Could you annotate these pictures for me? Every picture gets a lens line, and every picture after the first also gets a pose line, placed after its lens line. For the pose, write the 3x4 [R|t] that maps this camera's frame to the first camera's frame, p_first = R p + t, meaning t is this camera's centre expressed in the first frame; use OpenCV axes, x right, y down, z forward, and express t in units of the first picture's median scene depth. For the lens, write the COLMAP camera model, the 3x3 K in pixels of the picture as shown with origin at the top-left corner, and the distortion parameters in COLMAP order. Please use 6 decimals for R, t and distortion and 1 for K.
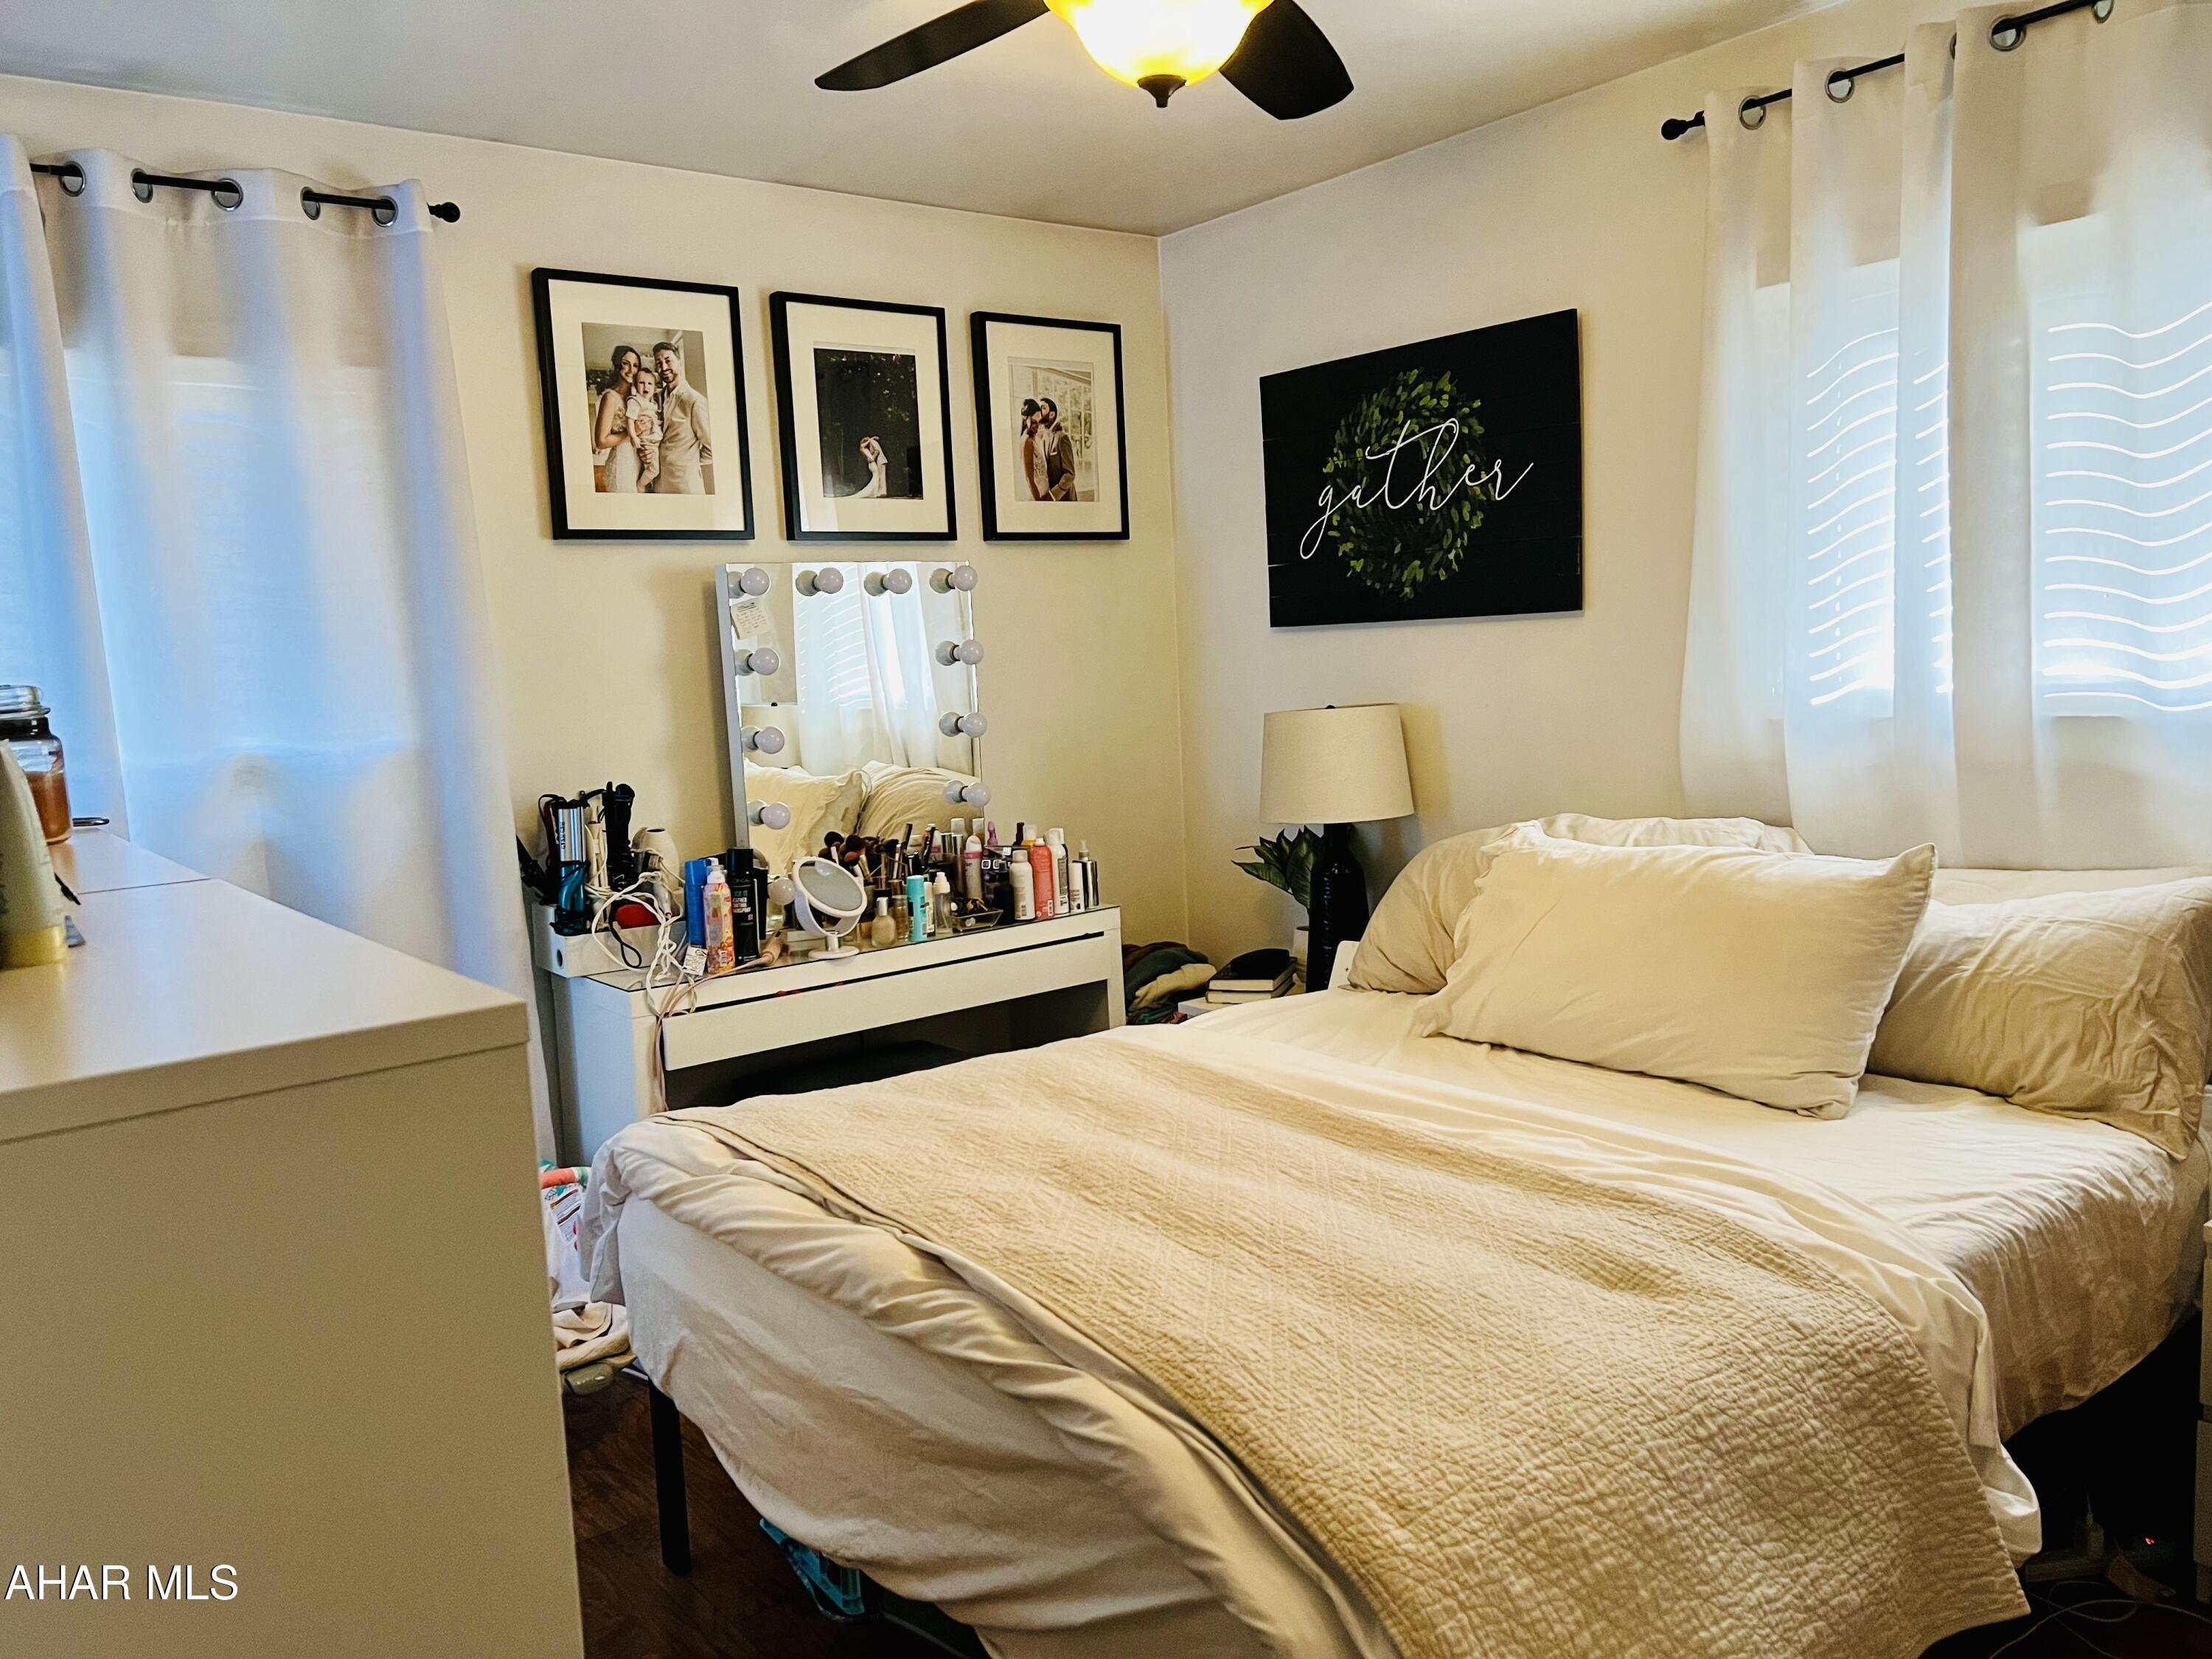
lens RADIAL K [[1700.4, 0, 1106.0], [0, 1700.4, 829.5], [0, 0, 1]] dist [0.088931, -0.091003]
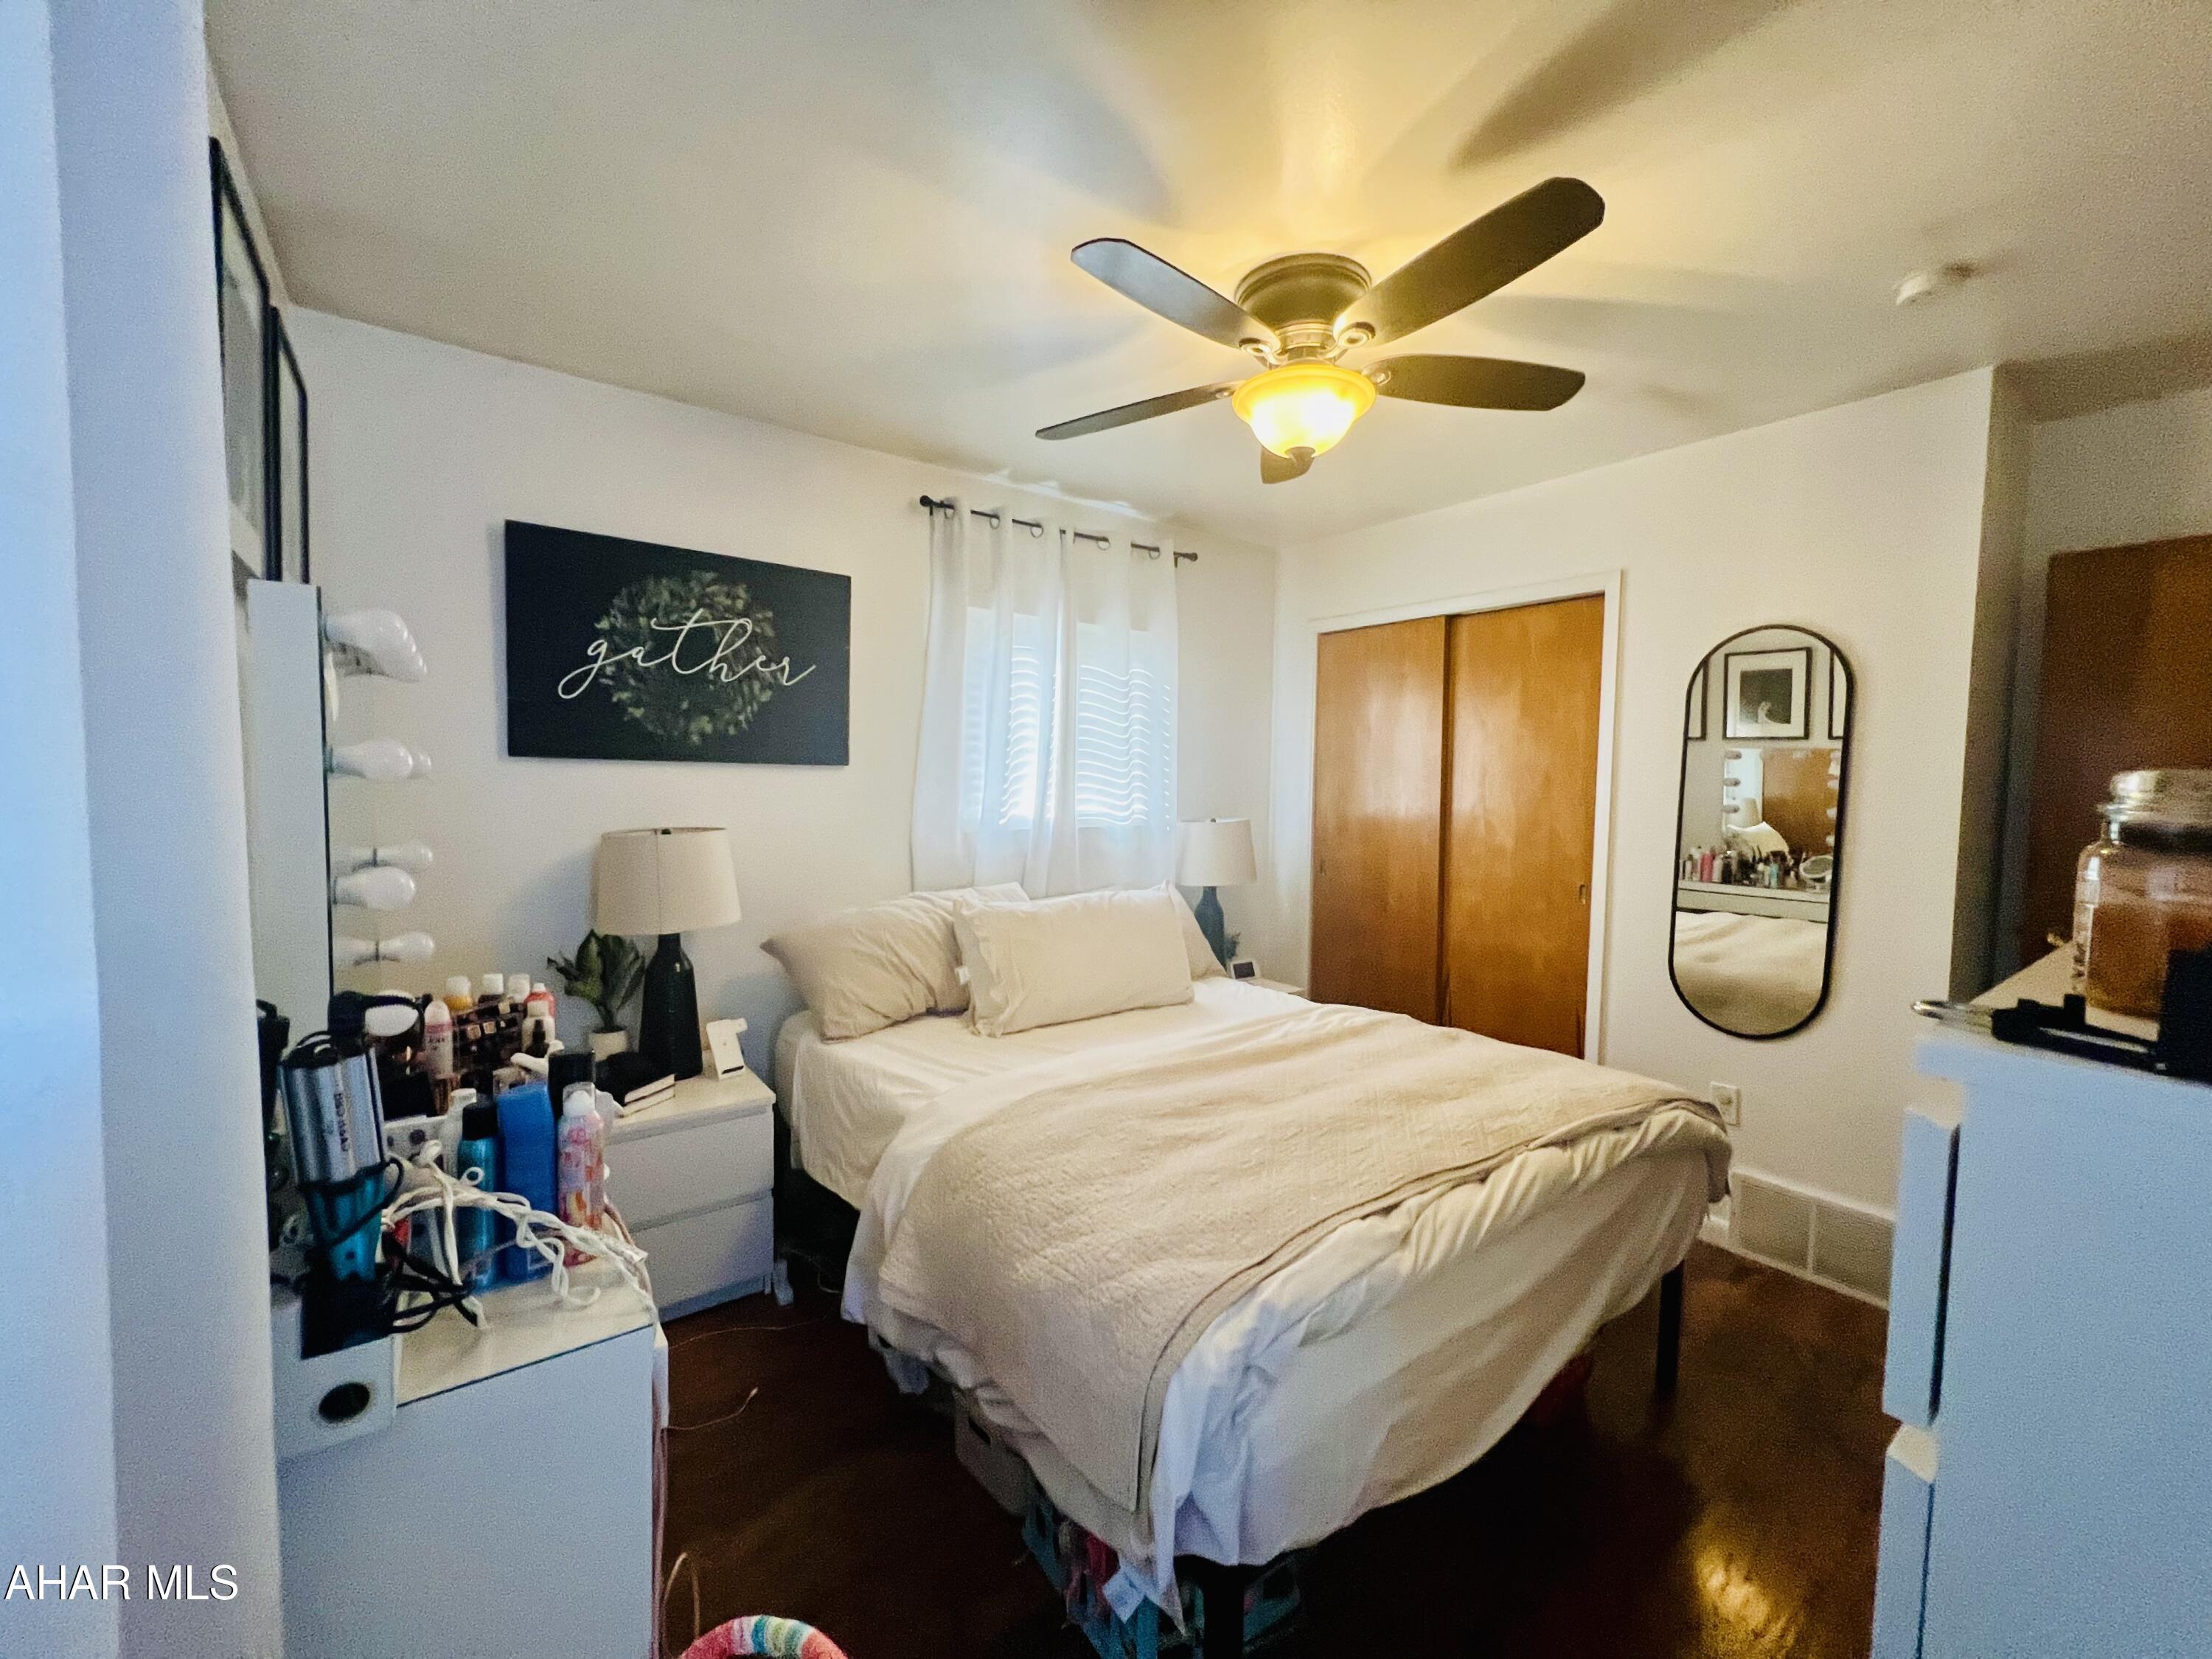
lens RADIAL K [[885.7, 0, 1106.1], [0, 885.7, 828.3], [0, 0, 1]] dist [-0.000850, 0.000131]
pose [[0.004700, -0.010113, 0.999938, -0.496212], [0.087049, 0.996157, 0.009666, -0.054411], [-0.996193, 0.086998, 0.005562, 0.713894]]
